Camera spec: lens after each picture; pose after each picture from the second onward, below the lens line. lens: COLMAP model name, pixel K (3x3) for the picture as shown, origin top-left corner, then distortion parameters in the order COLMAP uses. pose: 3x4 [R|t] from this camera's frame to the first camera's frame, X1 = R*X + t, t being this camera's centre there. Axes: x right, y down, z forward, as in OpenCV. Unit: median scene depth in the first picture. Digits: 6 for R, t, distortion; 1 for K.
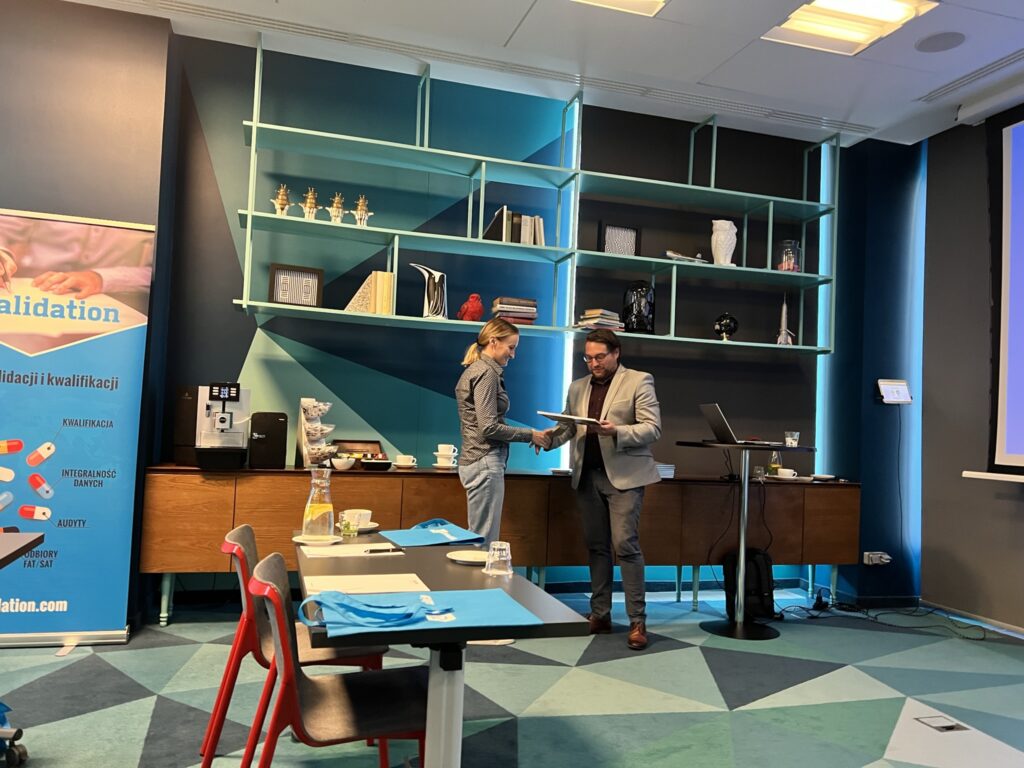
lens RADIAL K [[763.4, 0, 506.2], [0, 763.4, 390.6], [0, 0, 1]] dist [0.044084, -0.049354]
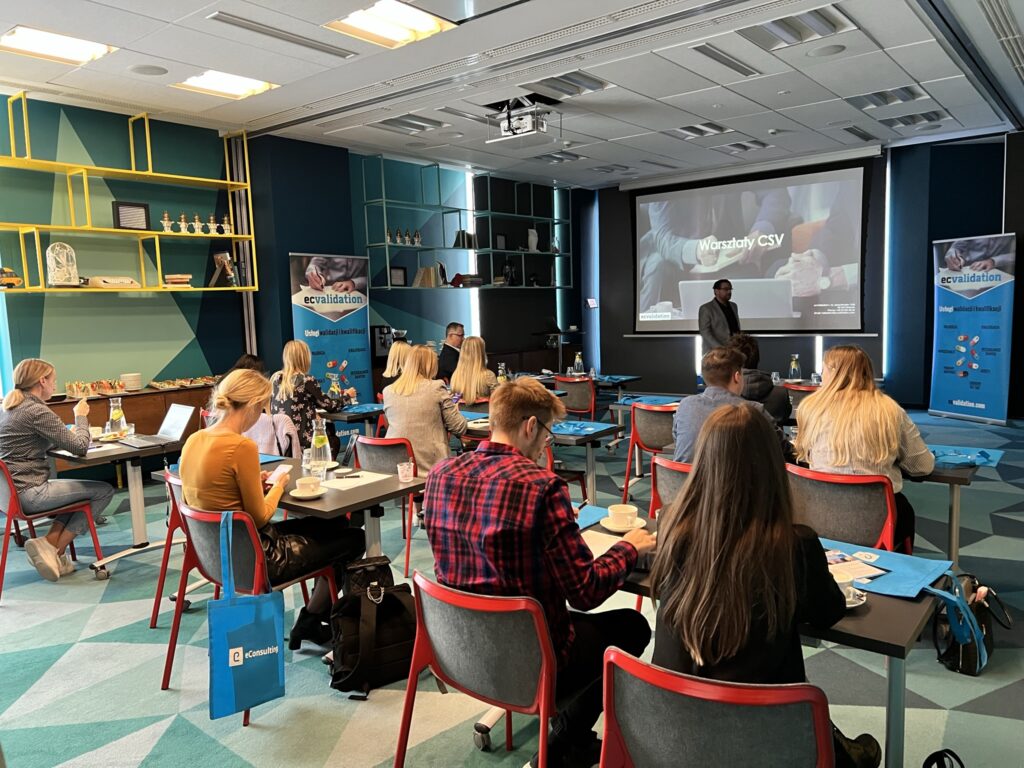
lens RADIAL K [[763.4, 0, 496.9], [0, 763.4, 392.7], [0, 0, 1]] dist [0.044084, -0.049354]
pose [[0.825107, -0.132736, 0.549163, -1.196235], [0.043443, 0.984038, 0.172575, -0.165631], [-0.563304, -0.118535, 0.817703, -0.874119]]
